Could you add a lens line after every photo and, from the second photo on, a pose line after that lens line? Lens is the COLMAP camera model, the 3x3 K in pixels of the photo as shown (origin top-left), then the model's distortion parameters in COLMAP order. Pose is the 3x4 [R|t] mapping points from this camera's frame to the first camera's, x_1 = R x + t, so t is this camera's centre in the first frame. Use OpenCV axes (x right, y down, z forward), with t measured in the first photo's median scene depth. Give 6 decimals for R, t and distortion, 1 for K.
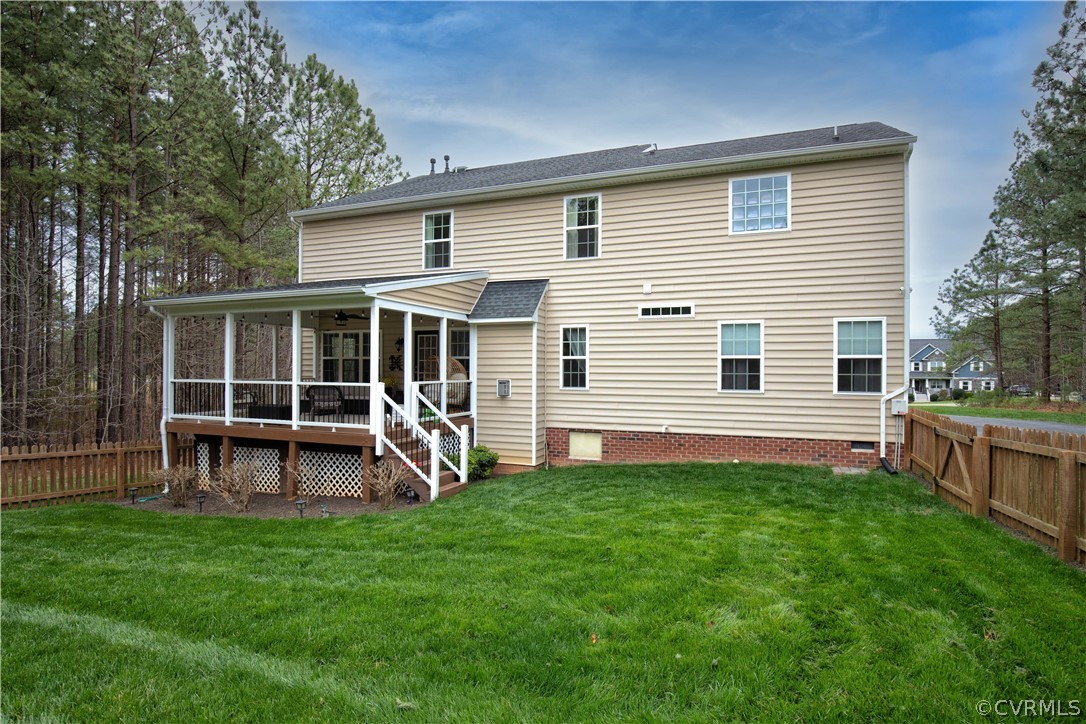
lens RADIAL K [[570.8, 0, 543.0], [0, 570.8, 362.0], [0, 0, 1]] dist [-0.000696, -0.000038]
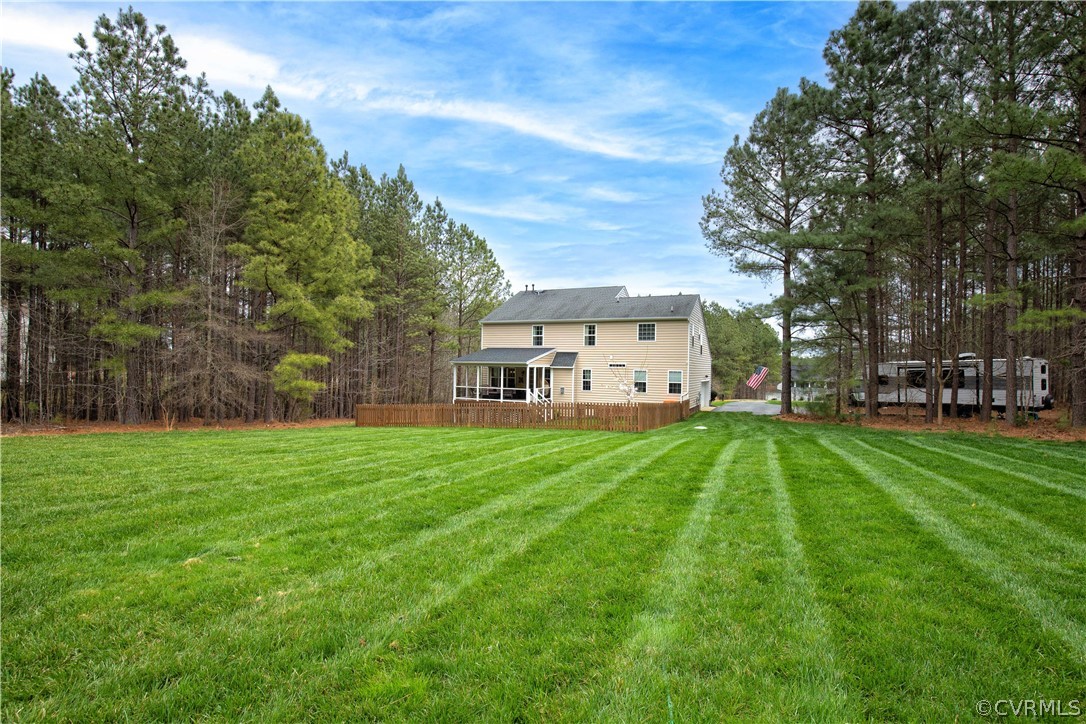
lens RADIAL K [[498.2, 0, 543.0], [0, 498.2, 362.0], [0, 0, 1]] dist [-0.018428, -0.000268]
pose [[0.997229, 0.007840, -0.073981, 0.019102], [-0.008867, 0.999869, -0.013570, -0.063346], [0.073865, 0.014188, 0.997167, -1.549586]]
